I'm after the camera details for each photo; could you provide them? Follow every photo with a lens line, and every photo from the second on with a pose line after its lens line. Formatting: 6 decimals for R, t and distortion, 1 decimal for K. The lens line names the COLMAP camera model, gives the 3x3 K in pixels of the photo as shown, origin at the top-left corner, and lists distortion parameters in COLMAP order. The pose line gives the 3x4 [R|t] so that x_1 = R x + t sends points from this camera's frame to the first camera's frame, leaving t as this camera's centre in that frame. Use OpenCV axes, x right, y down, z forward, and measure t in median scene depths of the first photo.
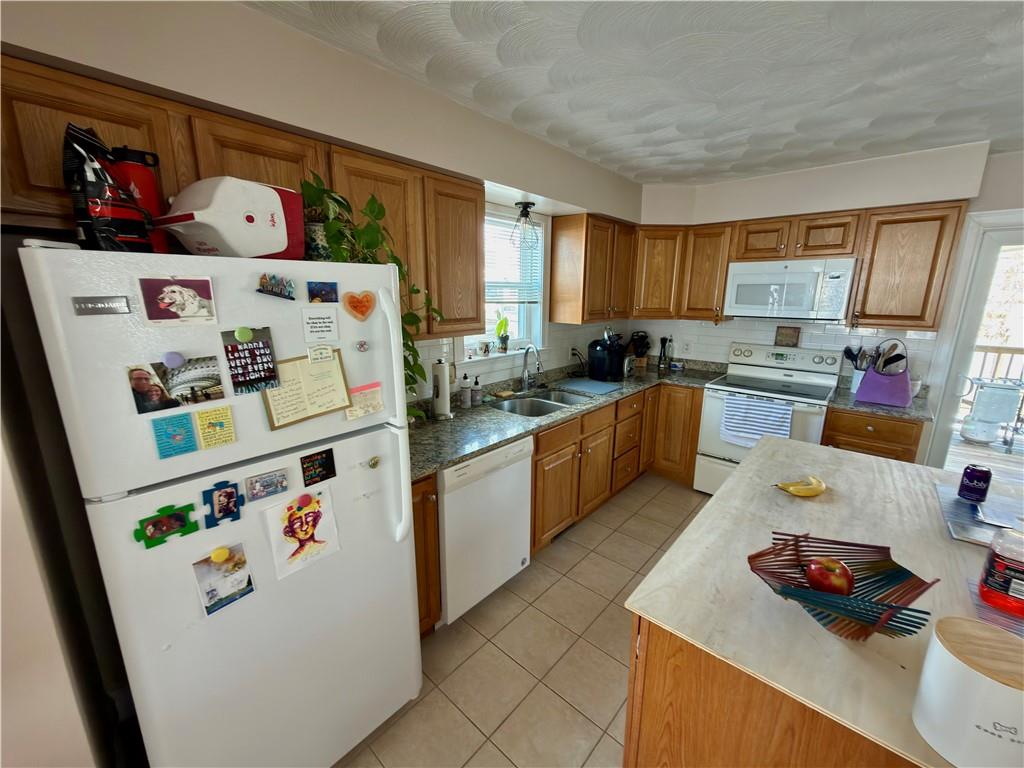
lens RADIAL K [[404.8, 0, 512.6], [0, 404.8, 384.3], [0, 0, 1]] dist [-0.002208, -0.000169]
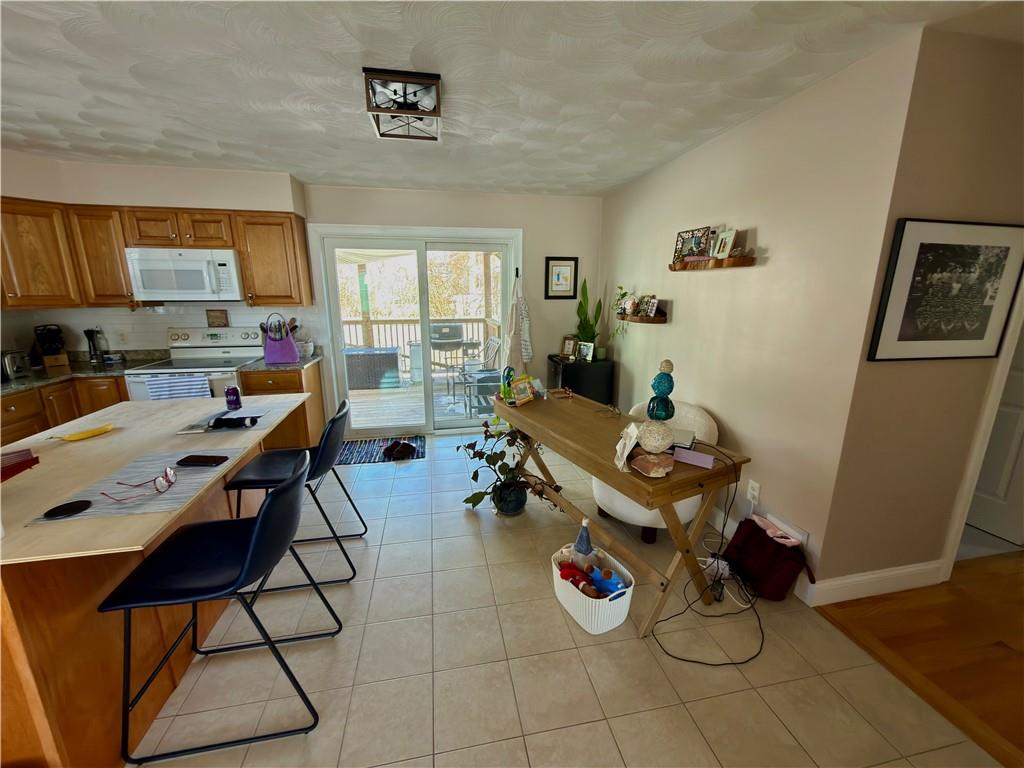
lens RADIAL K [[404.8, 0, 512.6], [0, 404.8, 385.6], [0, 0, 1]] dist [-0.002208, -0.000169]
pose [[0.598050, -0.186904, 0.779361, 0.274157], [0.178995, 0.979014, 0.097430, 0.109416], [-0.781215, 0.081234, 0.618954, -0.344664]]
